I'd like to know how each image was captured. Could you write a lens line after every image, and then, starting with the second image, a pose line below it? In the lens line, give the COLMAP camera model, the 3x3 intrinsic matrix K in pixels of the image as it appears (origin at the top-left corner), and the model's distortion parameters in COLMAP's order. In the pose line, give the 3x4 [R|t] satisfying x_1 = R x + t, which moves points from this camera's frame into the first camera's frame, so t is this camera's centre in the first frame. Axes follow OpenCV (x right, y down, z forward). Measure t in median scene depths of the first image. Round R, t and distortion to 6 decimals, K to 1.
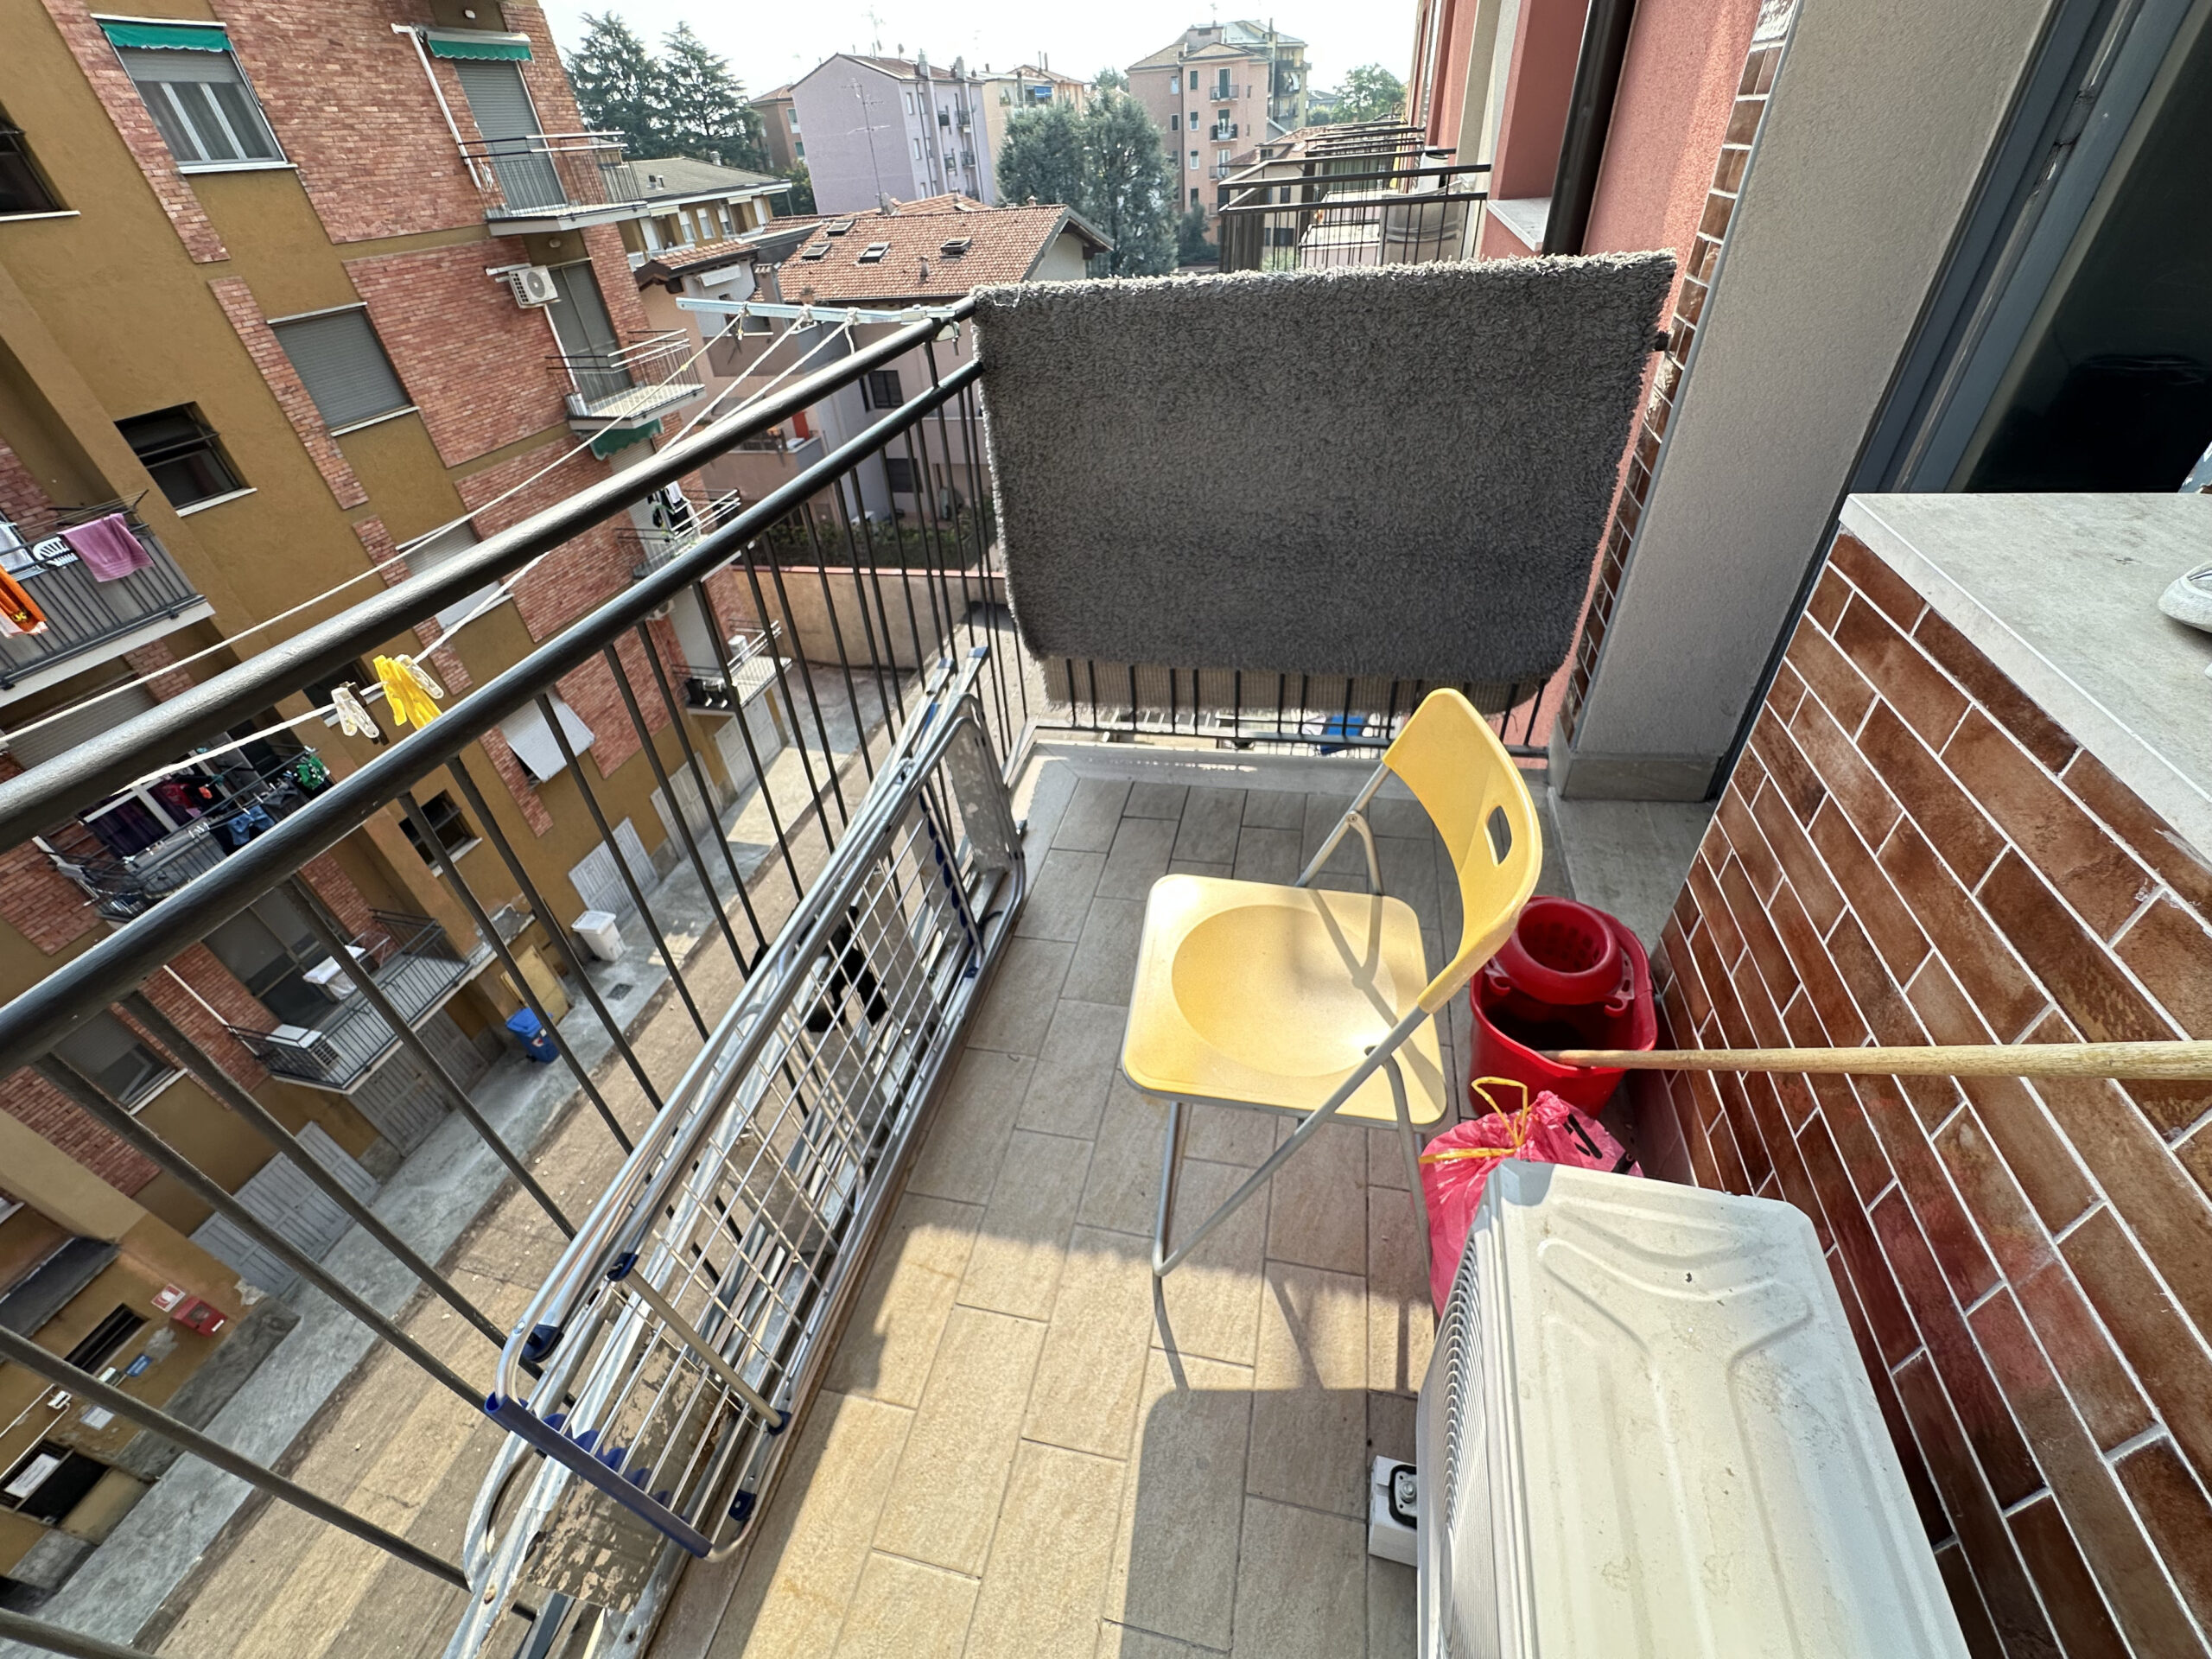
lens RADIAL K [[880.8, 0, 1105.7], [0, 880.8, 829.6], [0, 0, 1]] dist [-0.006579, 0.001355]
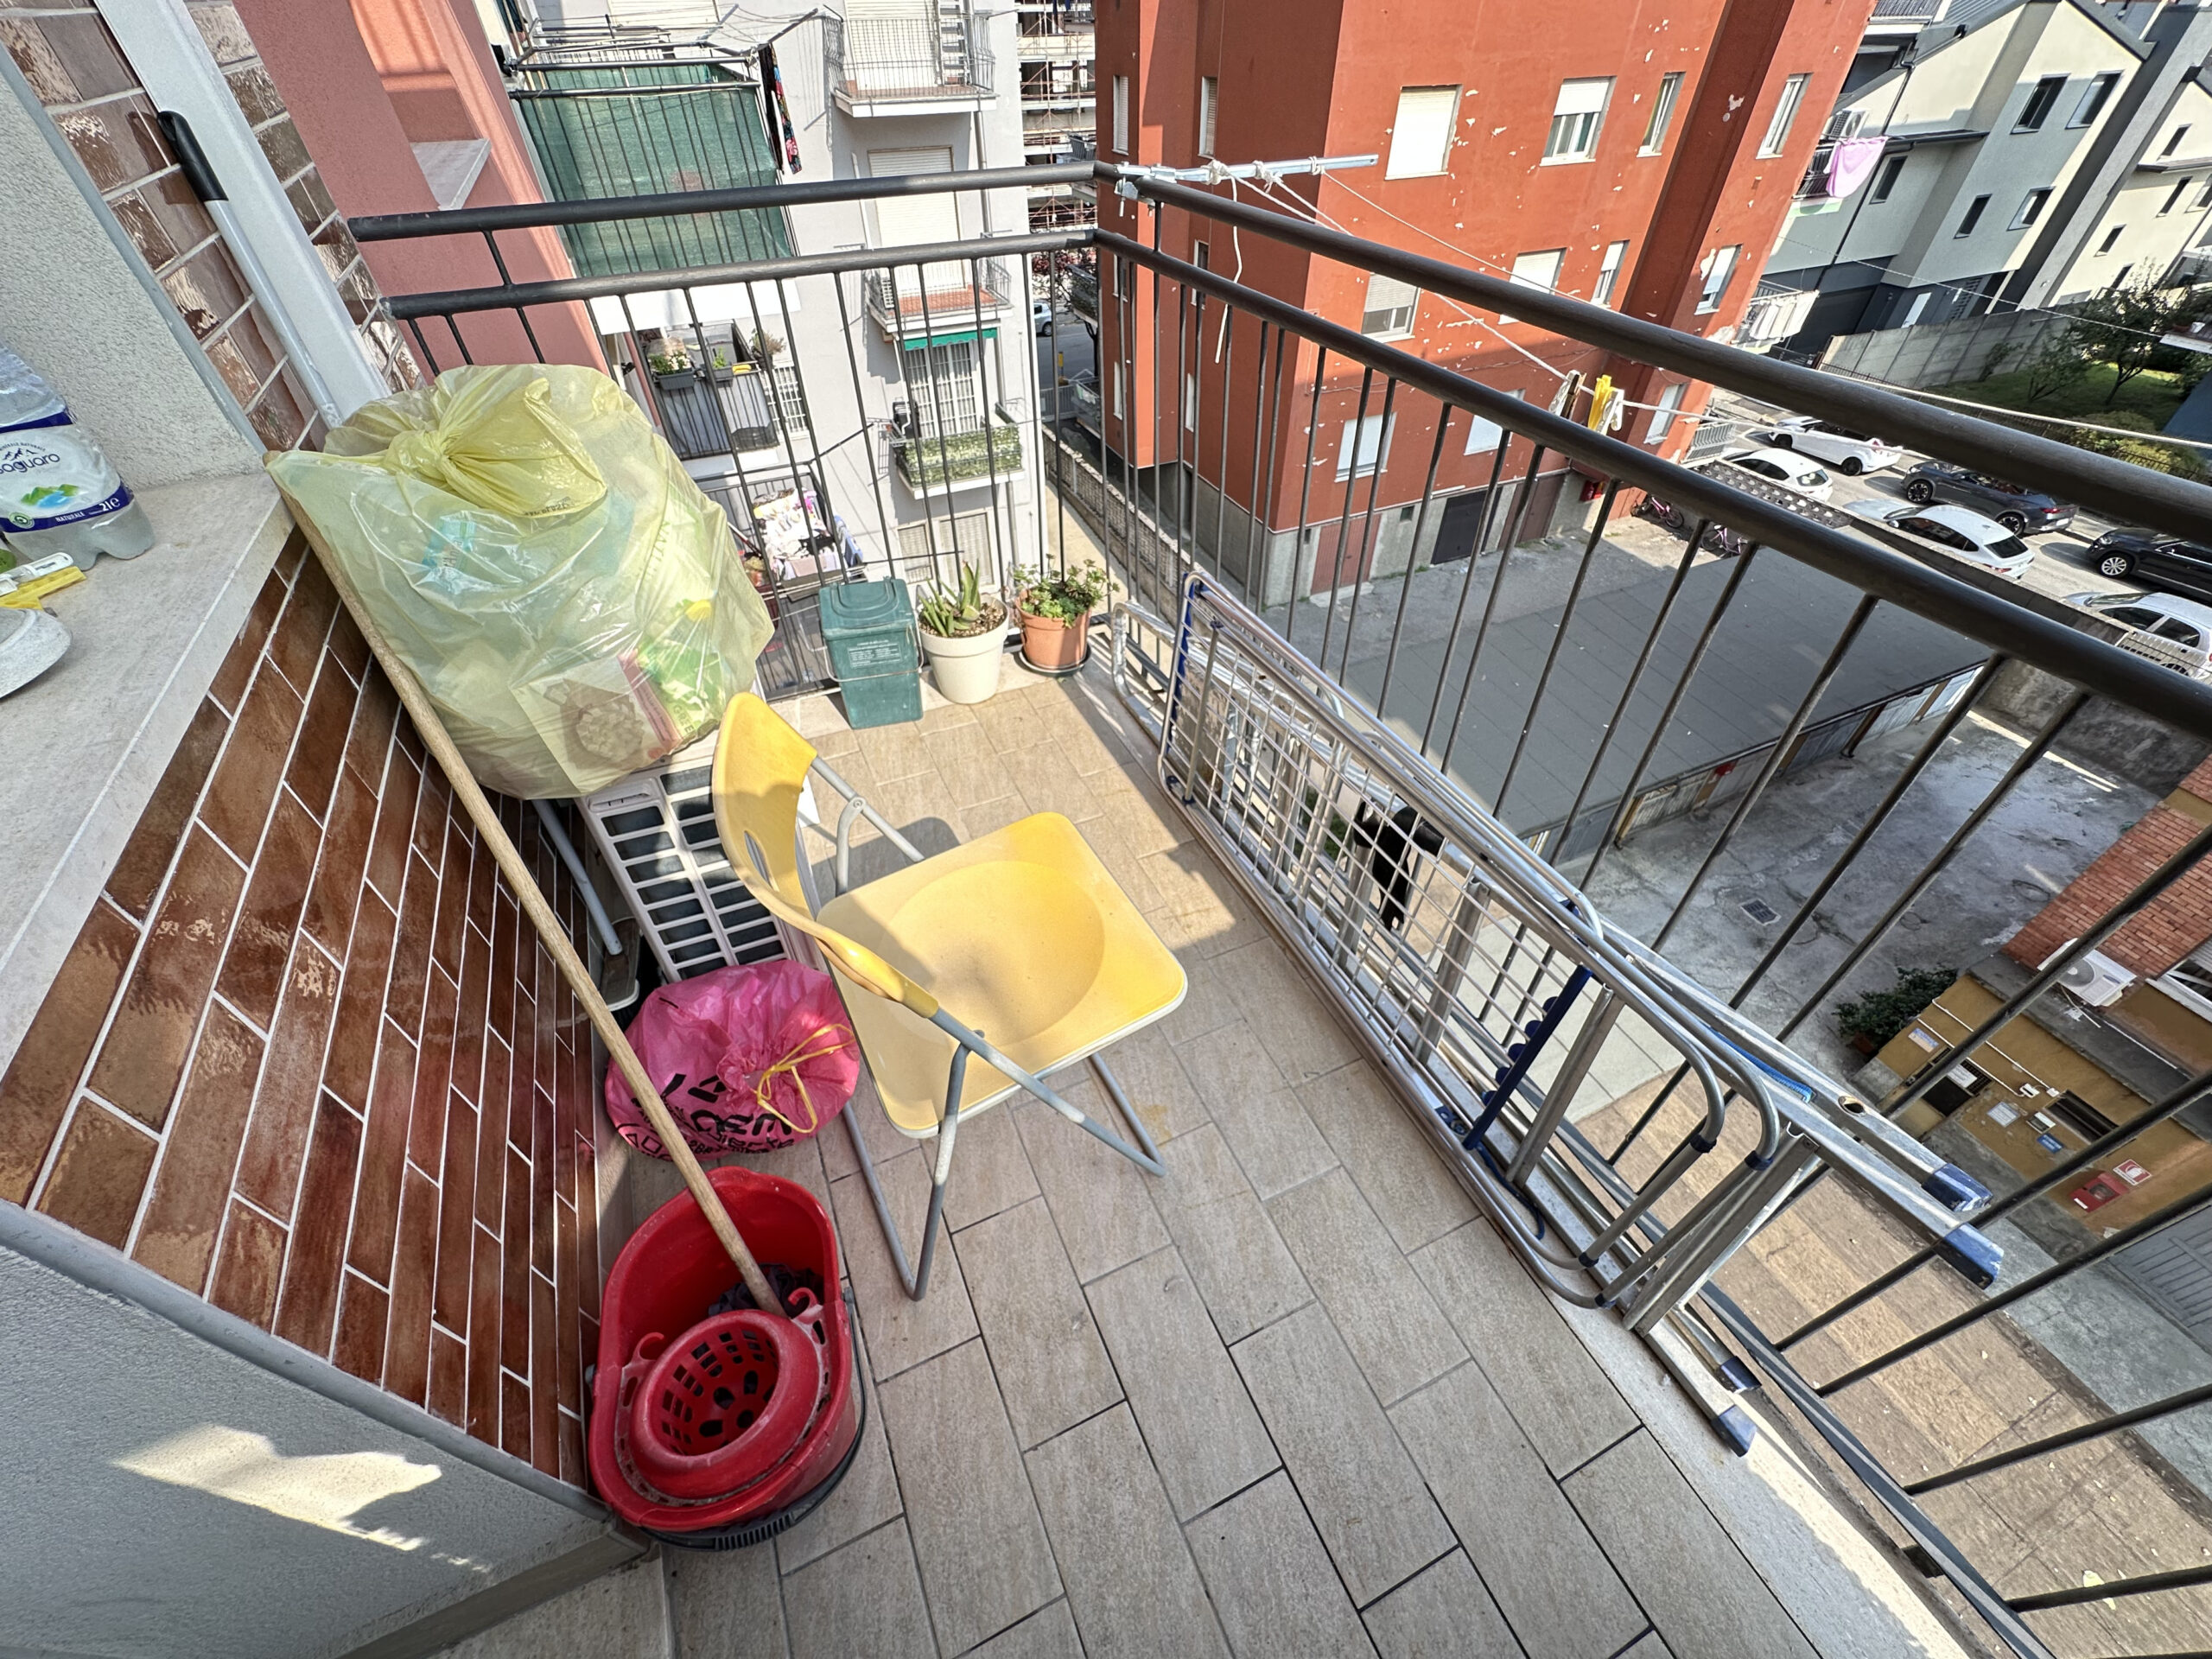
lens RADIAL K [[880.8, 0, 1110.5], [0, 880.8, 830.1], [0, 0, 1]] dist [-0.006579, 0.001355]
pose [[-0.790562, 0.472173, -0.389955, 0.042484], [-0.328538, 0.210363, 0.920766, -0.080855], [0.516793, 0.856037, -0.011178, 0.098352]]
